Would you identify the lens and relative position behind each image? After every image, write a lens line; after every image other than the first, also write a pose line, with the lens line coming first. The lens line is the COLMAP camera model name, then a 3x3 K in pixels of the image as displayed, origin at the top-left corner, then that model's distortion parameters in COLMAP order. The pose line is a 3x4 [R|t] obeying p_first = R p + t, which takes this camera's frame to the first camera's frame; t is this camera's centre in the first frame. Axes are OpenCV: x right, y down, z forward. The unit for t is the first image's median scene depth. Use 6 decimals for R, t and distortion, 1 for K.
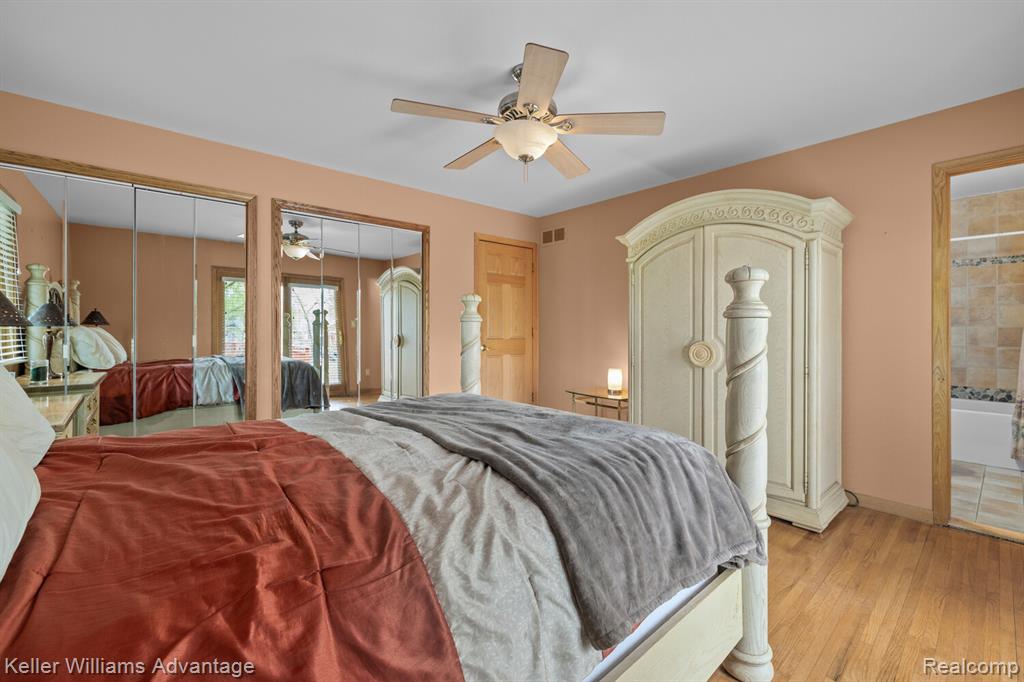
lens RADIAL K [[424.6, 0, 516.2], [0, 424.6, 333.2], [0, 0, 1]] dist [-0.000003, -0.000235]
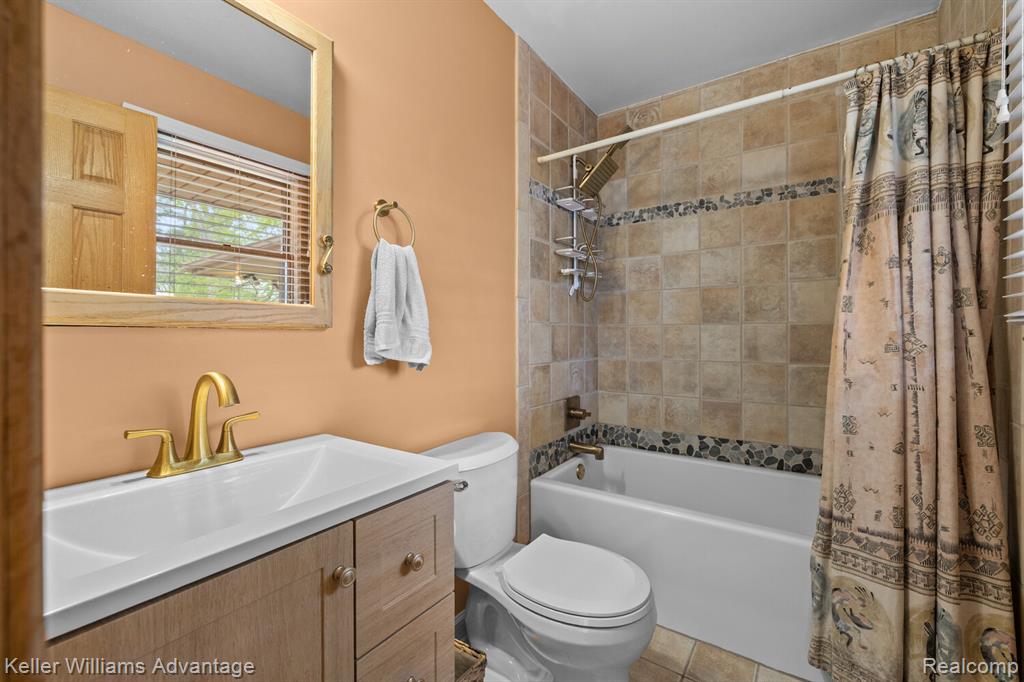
lens RADIAL K [[424.6, 0, 509.0], [0, 424.6, 341.0], [0, 0, 1]] dist [-0.000003, -0.000235]
pose [[0.972250, 0.001418, 0.233940, 0.689002], [-0.000577, 0.999993, -0.003660, 0.007665], [-0.233944, 0.003424, 0.972244, 0.584838]]
